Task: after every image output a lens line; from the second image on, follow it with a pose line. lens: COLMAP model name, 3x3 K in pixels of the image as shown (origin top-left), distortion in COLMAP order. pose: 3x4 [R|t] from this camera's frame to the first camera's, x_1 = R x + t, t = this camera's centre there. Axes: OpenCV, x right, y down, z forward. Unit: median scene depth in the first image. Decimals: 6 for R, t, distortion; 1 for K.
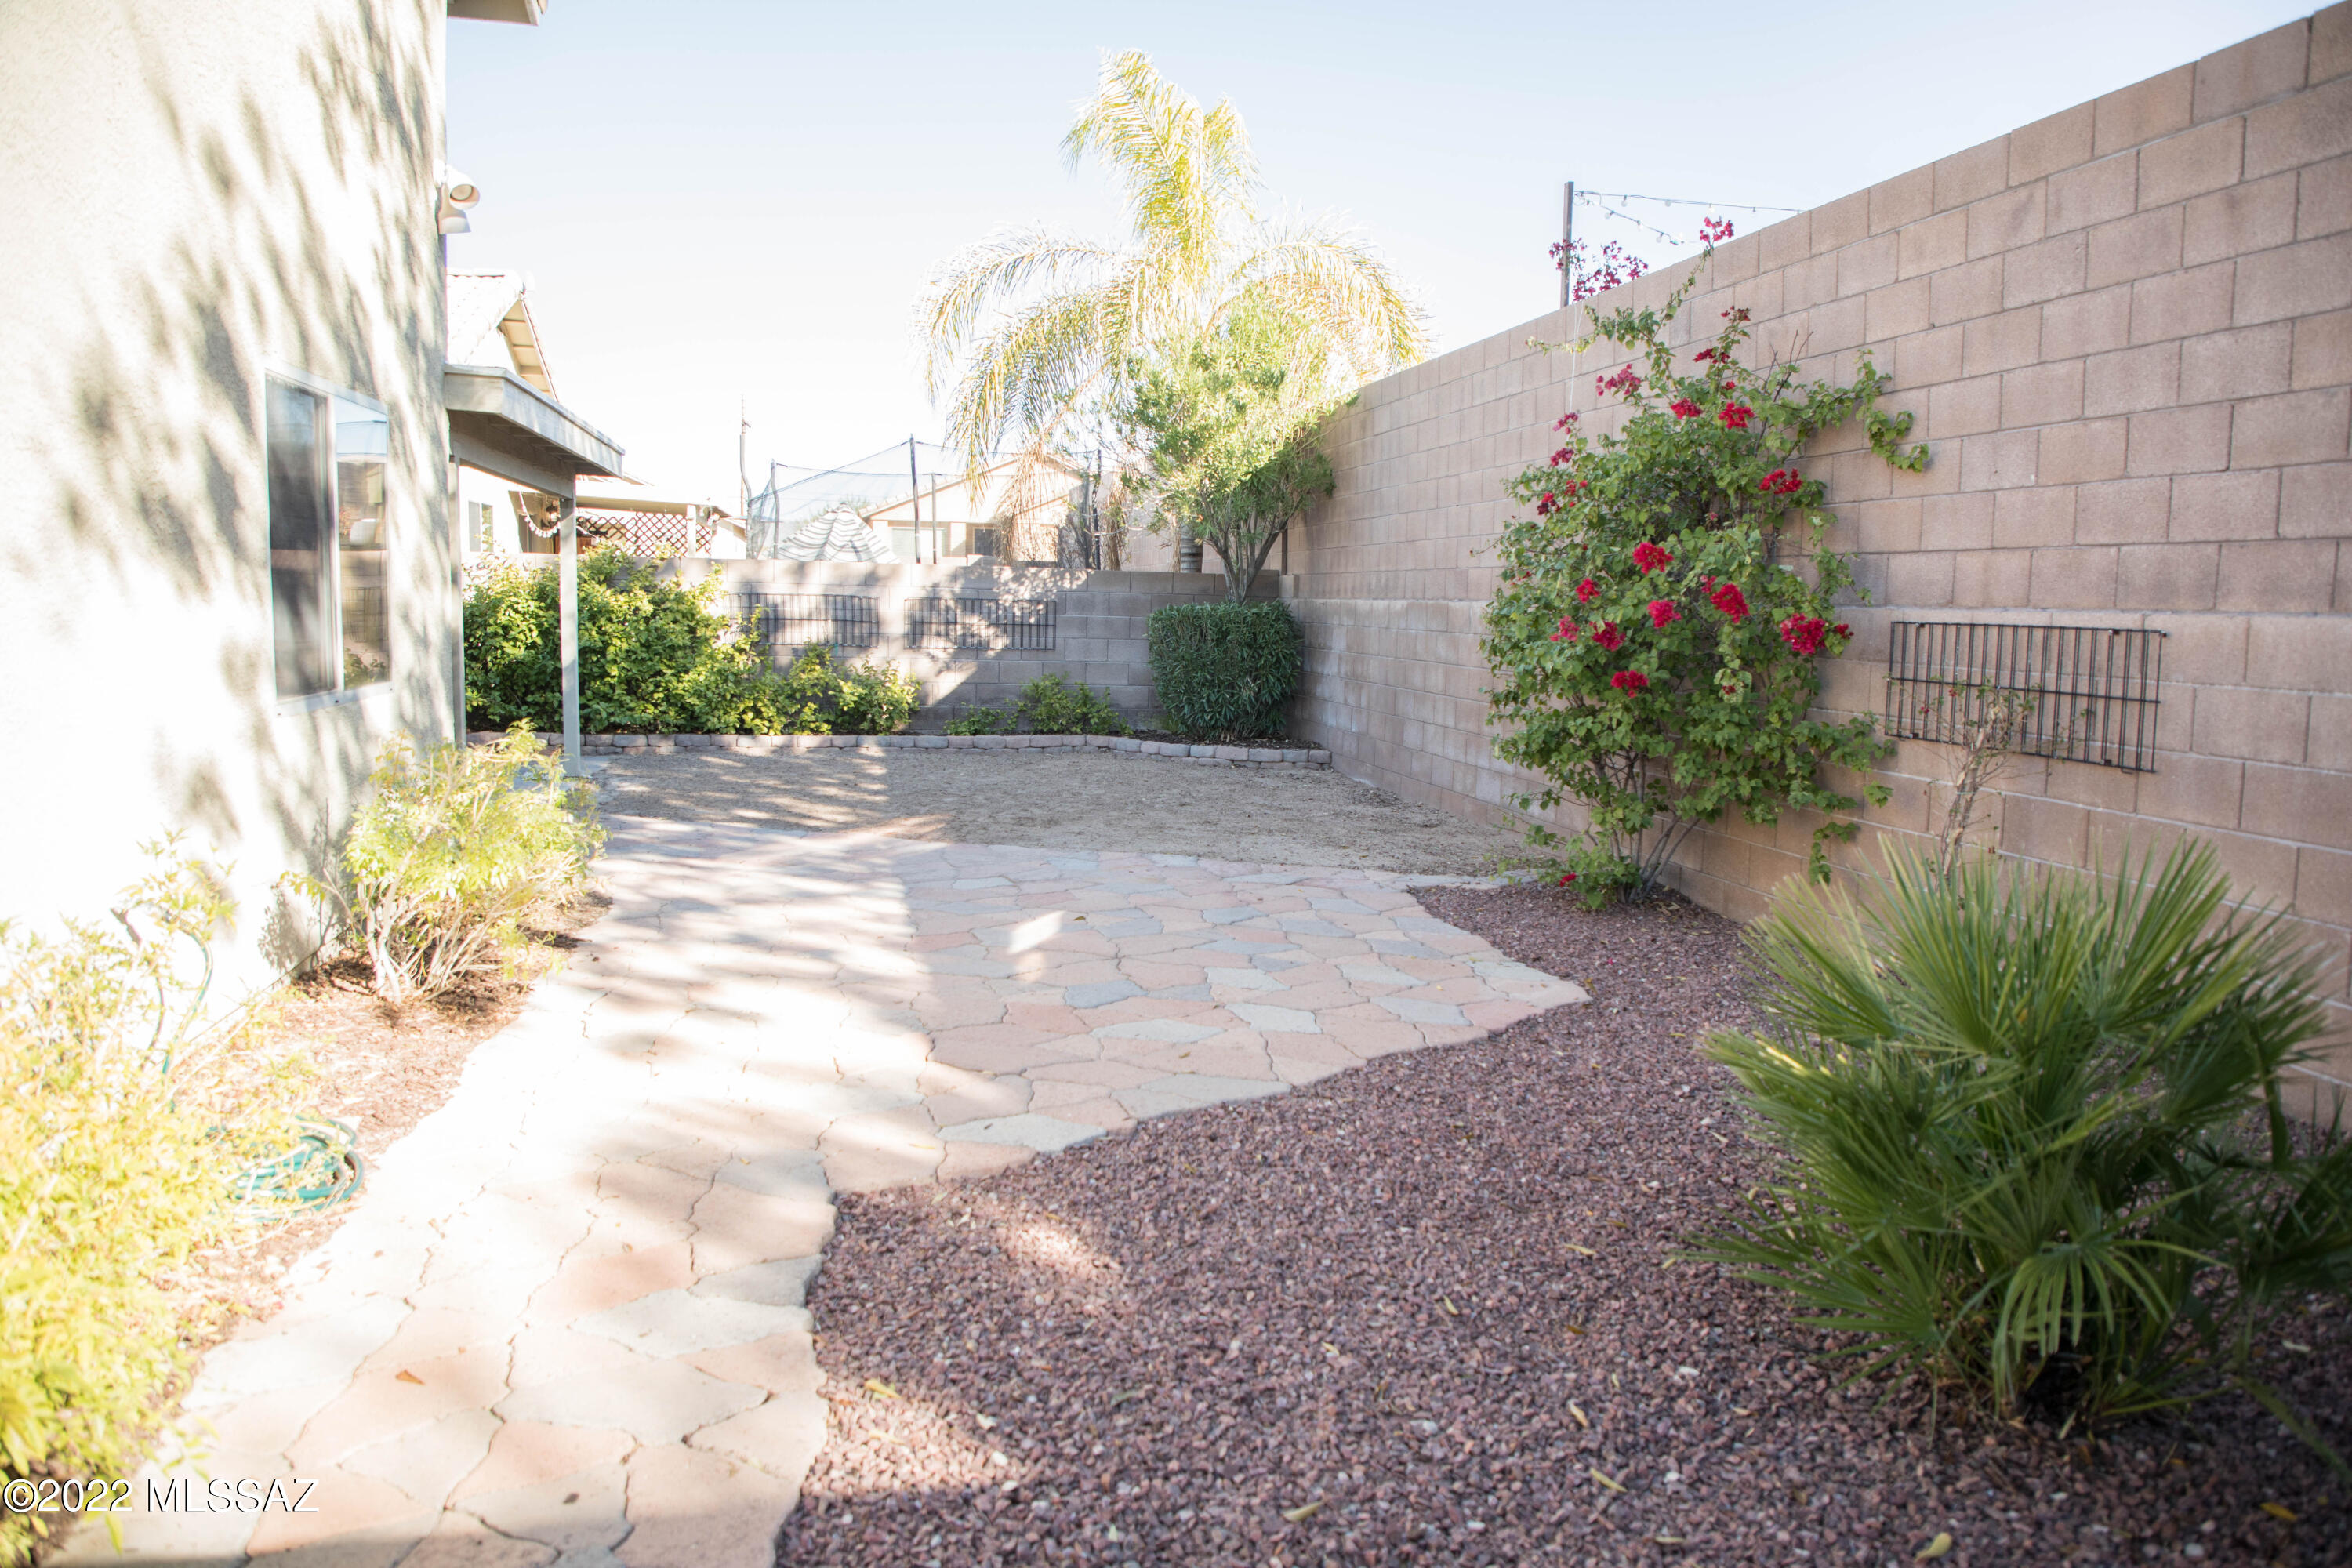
lens RADIAL K [[1592.1, 0, 1190.7], [0, 1592.1, 795.0], [0, 0, 1]] dist [-0.068338, 0.039769]
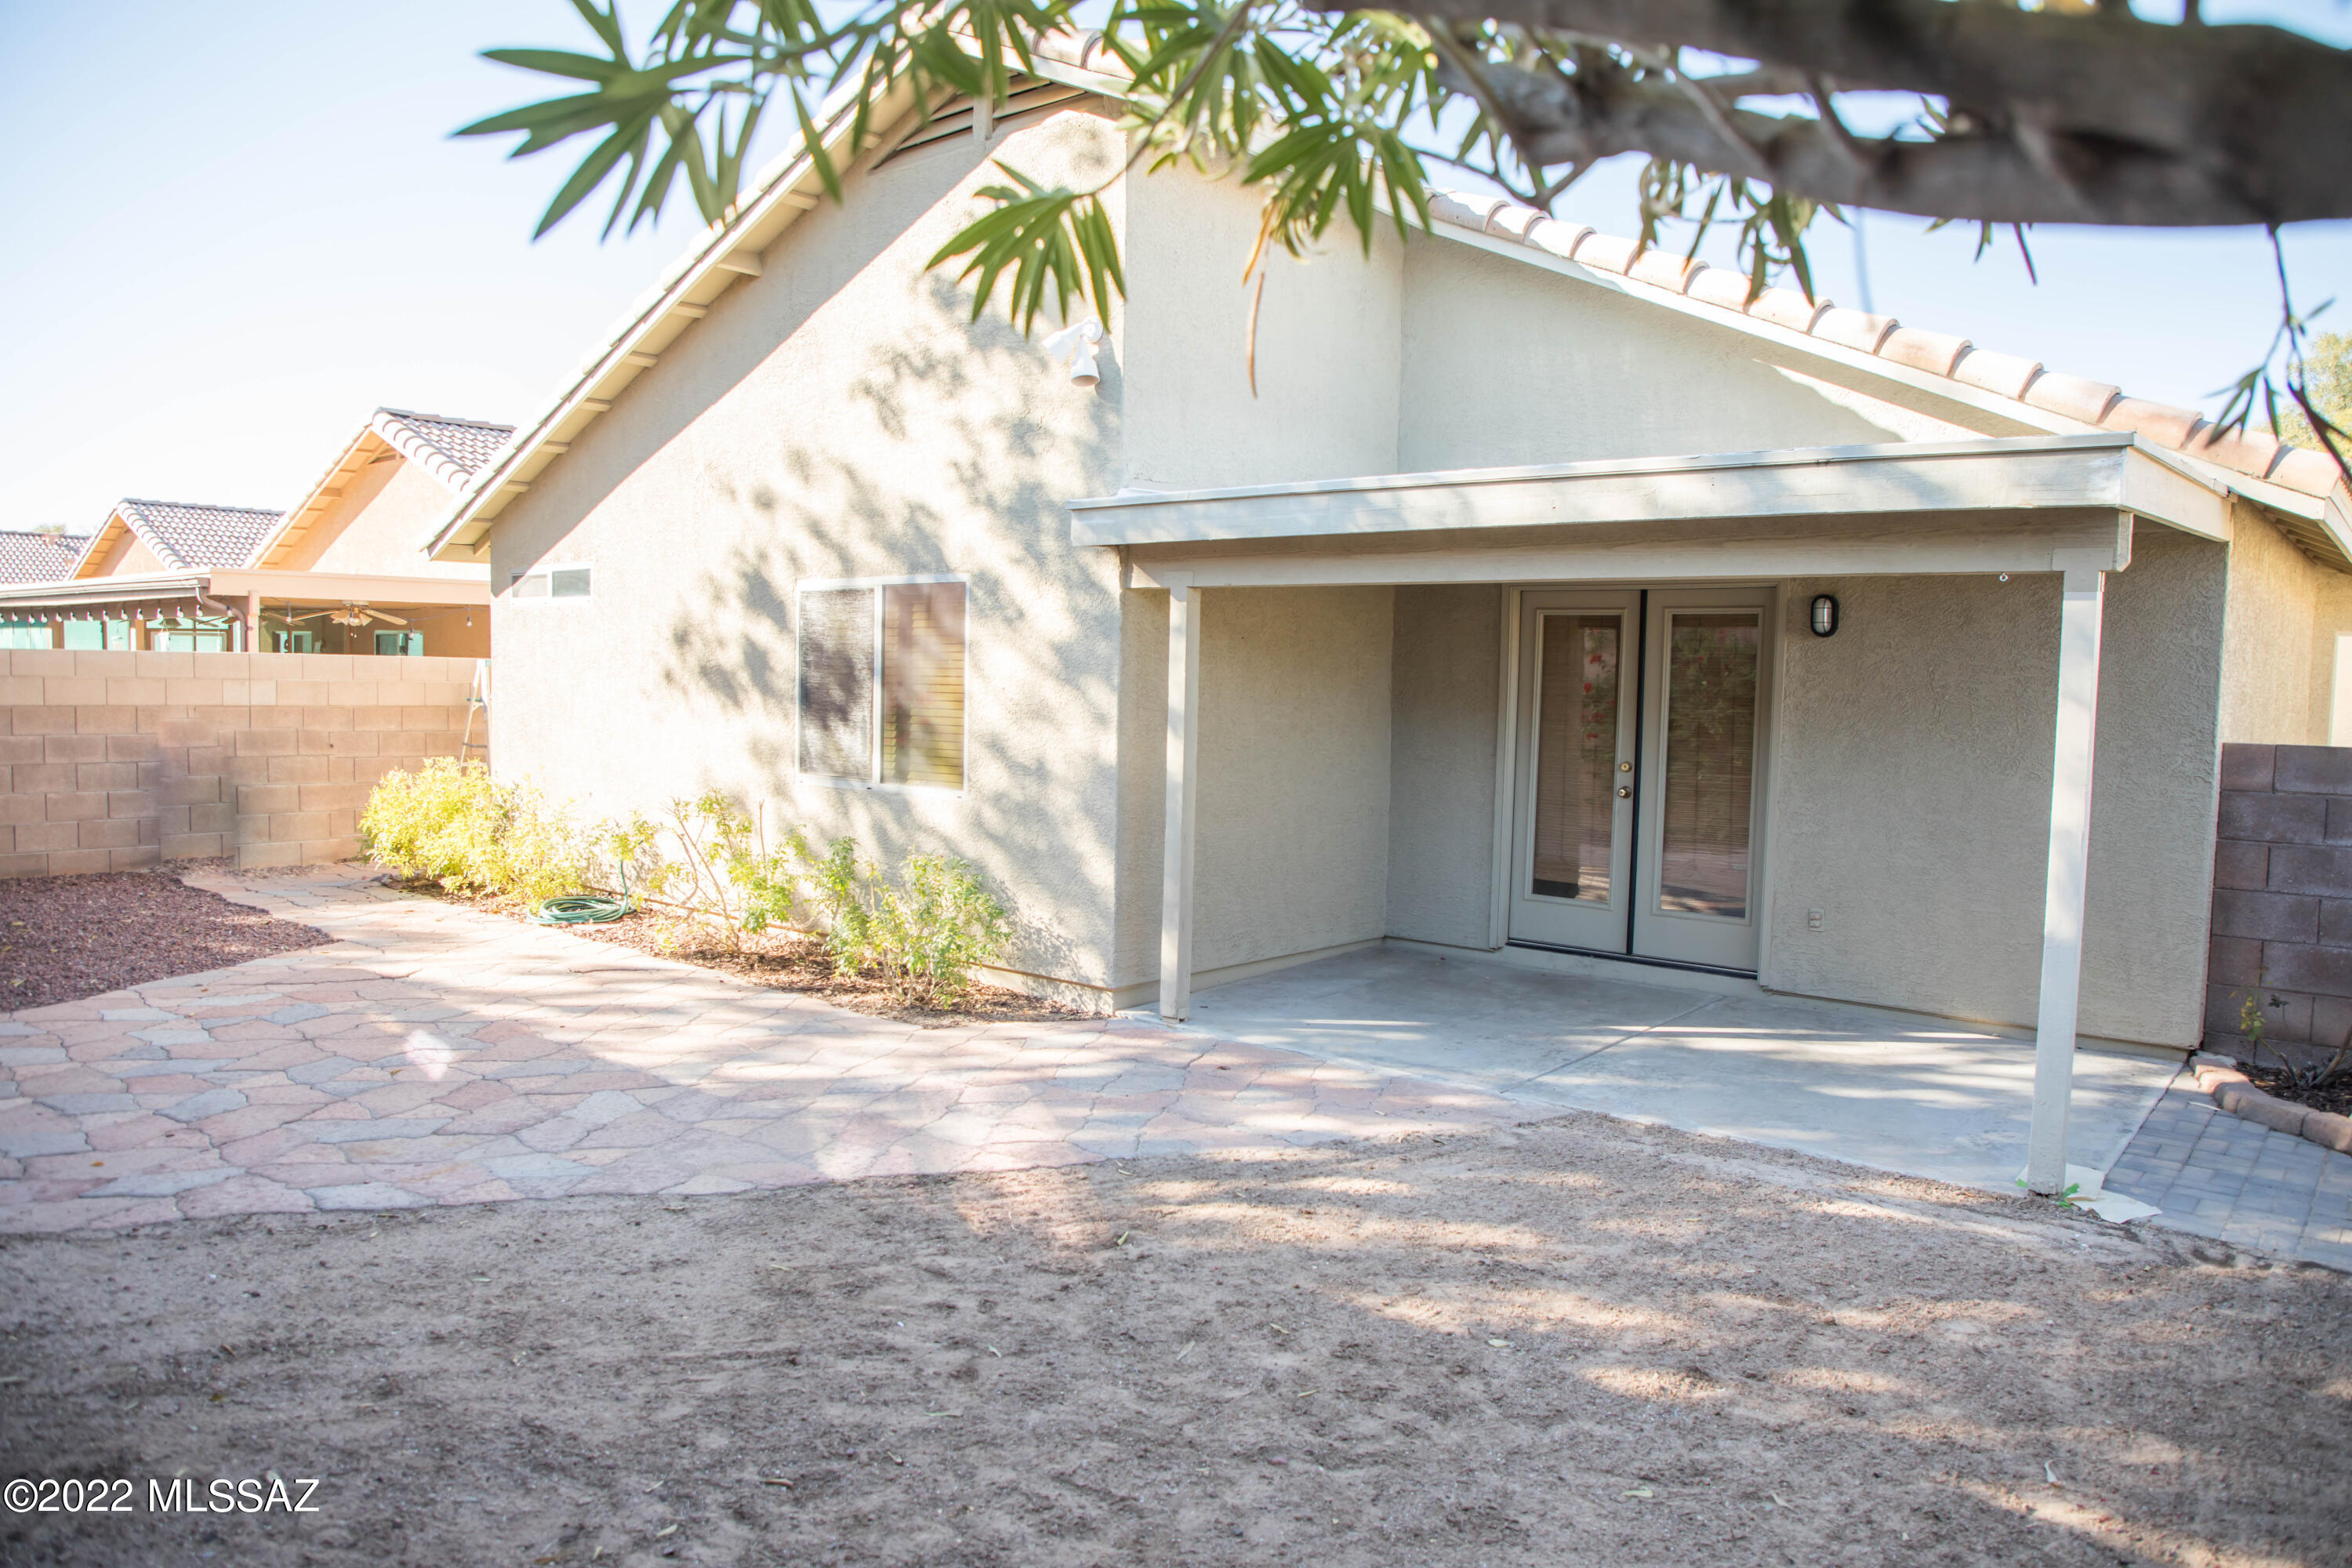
lens RADIAL K [[1592.1, 0, 1190.7], [0, 1592.1, 795.0], [0, 0, 1]] dist [-0.068338, 0.039769]
pose [[-0.789027, -0.004479, -0.614343, 0.063072], [-0.121764, 0.981276, 0.149233, -0.137304], [0.602171, 0.192554, -0.774798, 1.014945]]
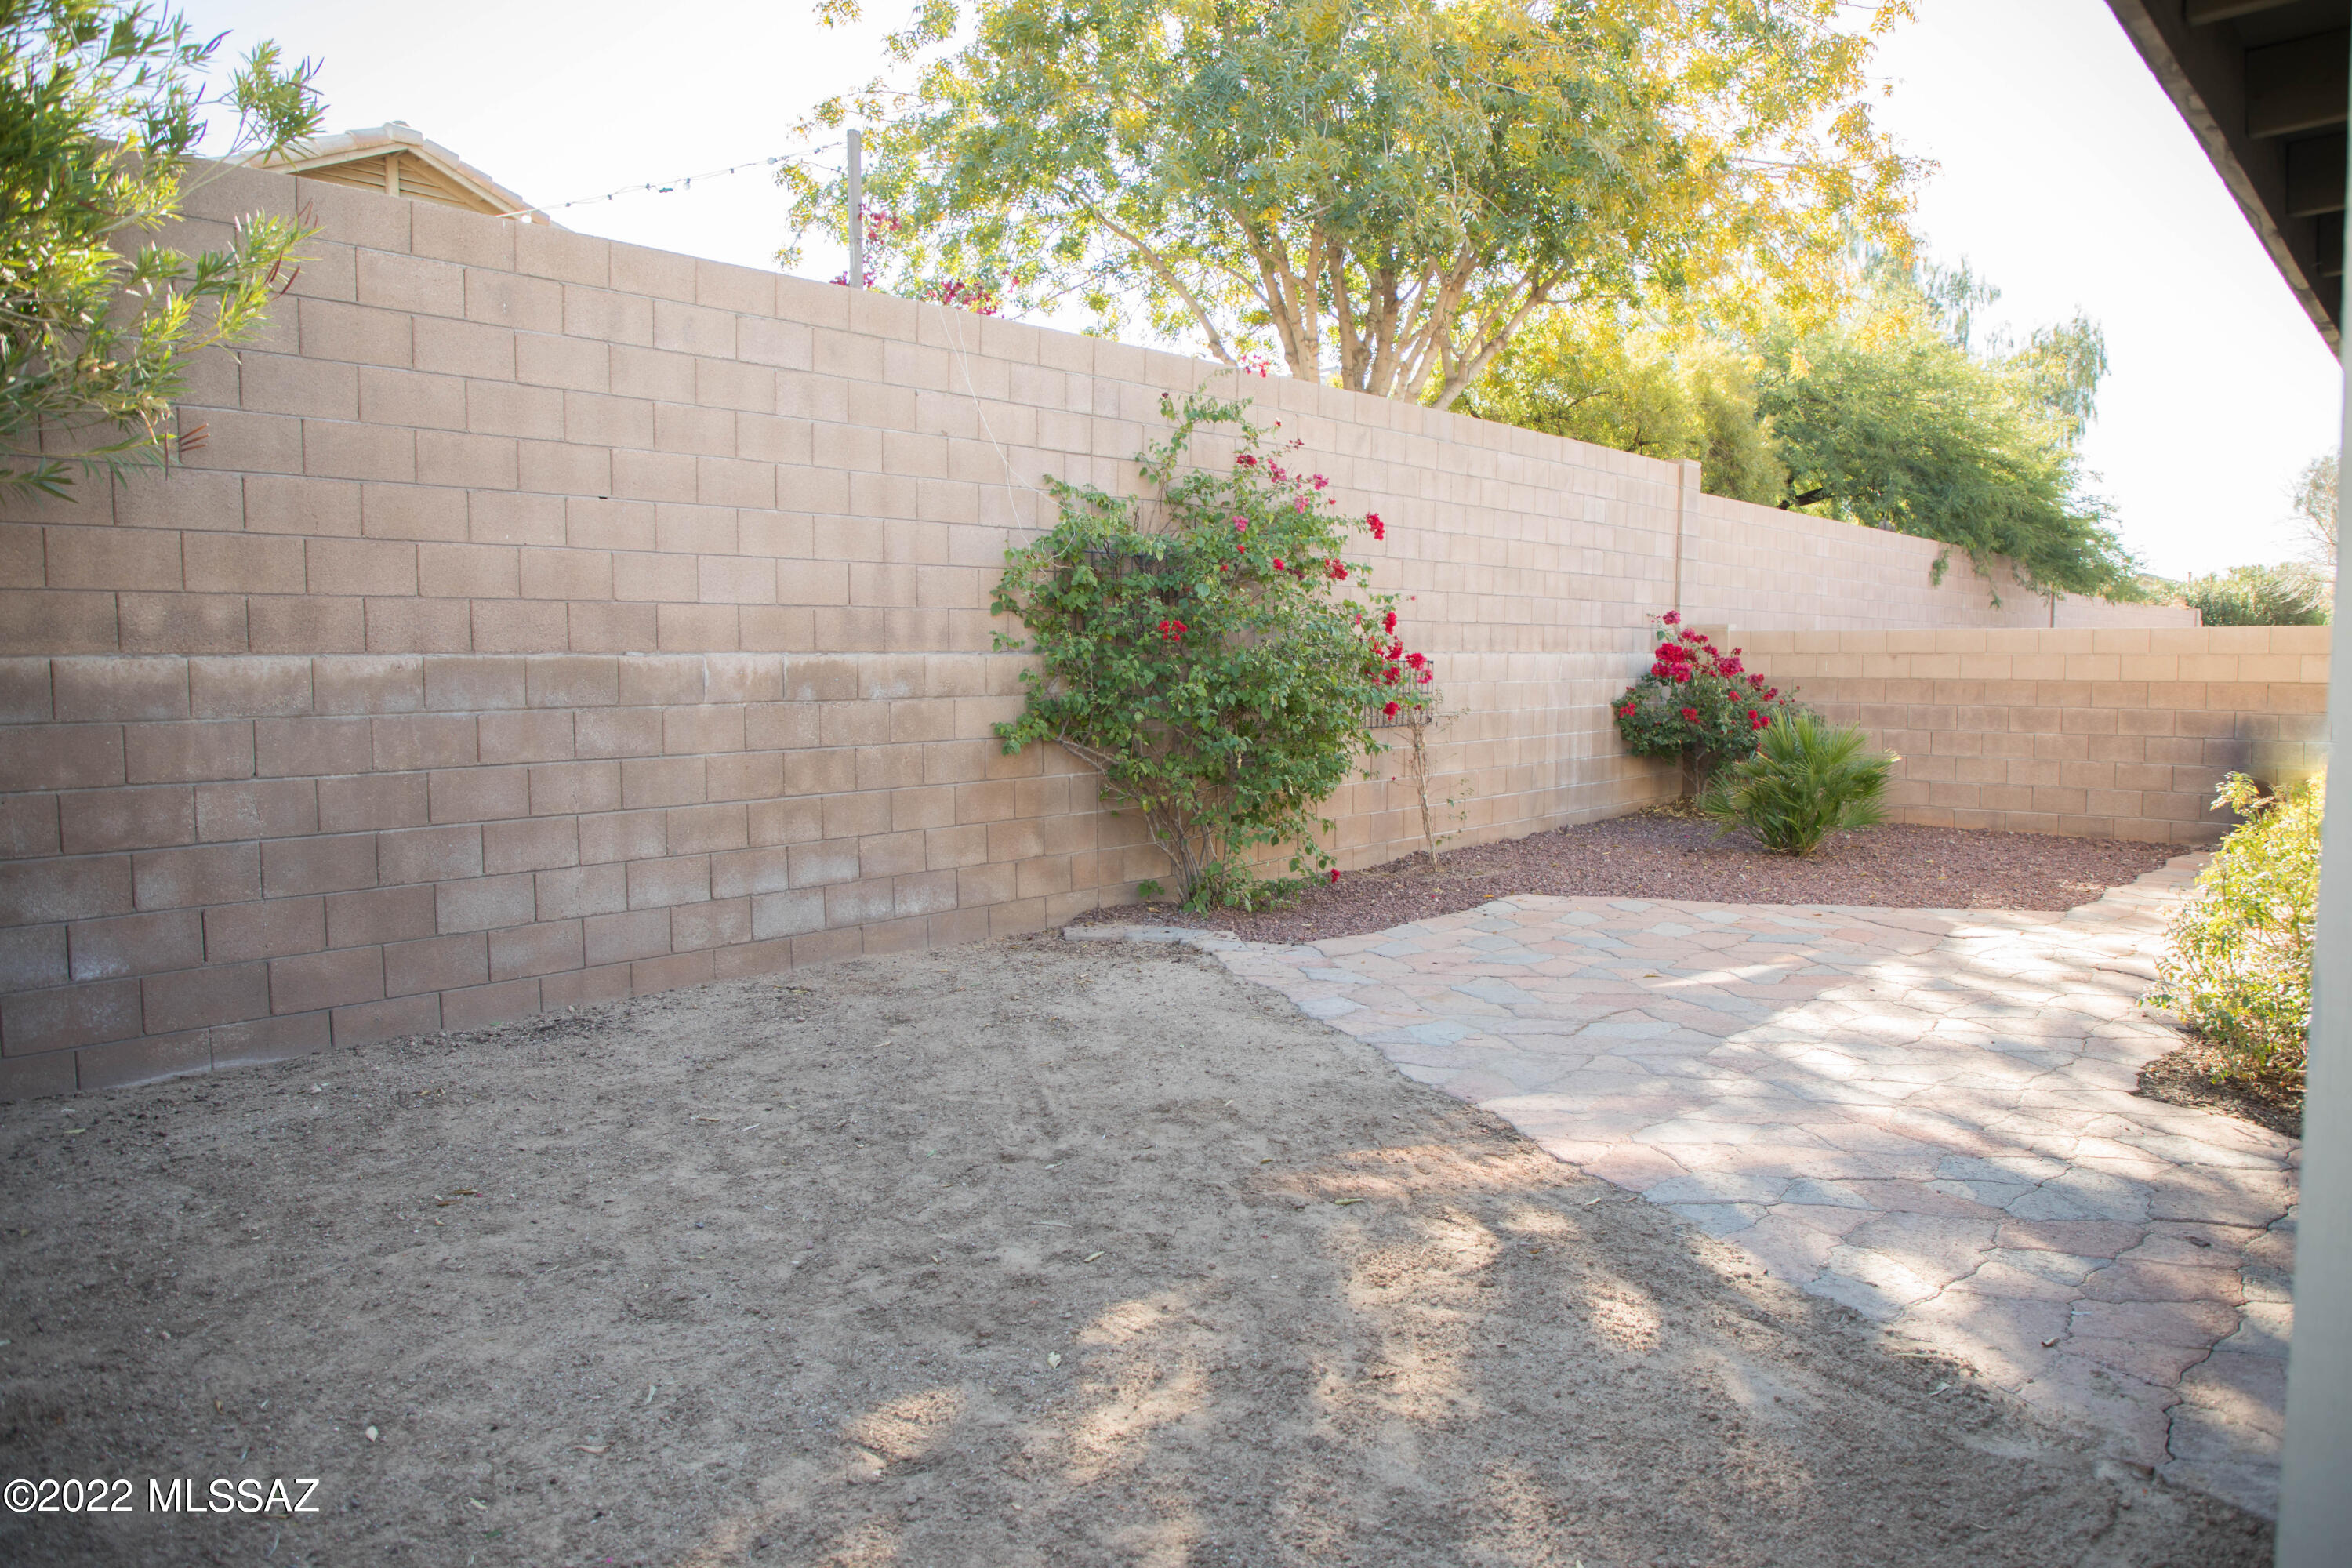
lens RADIAL K [[1592.1, 0, 1190.7], [0, 1592.1, 795.0], [0, 0, 1]] dist [-0.068338, 0.039769]
pose [[-0.600366, -0.098295, 0.793662, -0.479744], [0.080308, 0.979991, 0.182120, -0.125145], [-0.795683, 0.173076, -0.580459, 0.932576]]
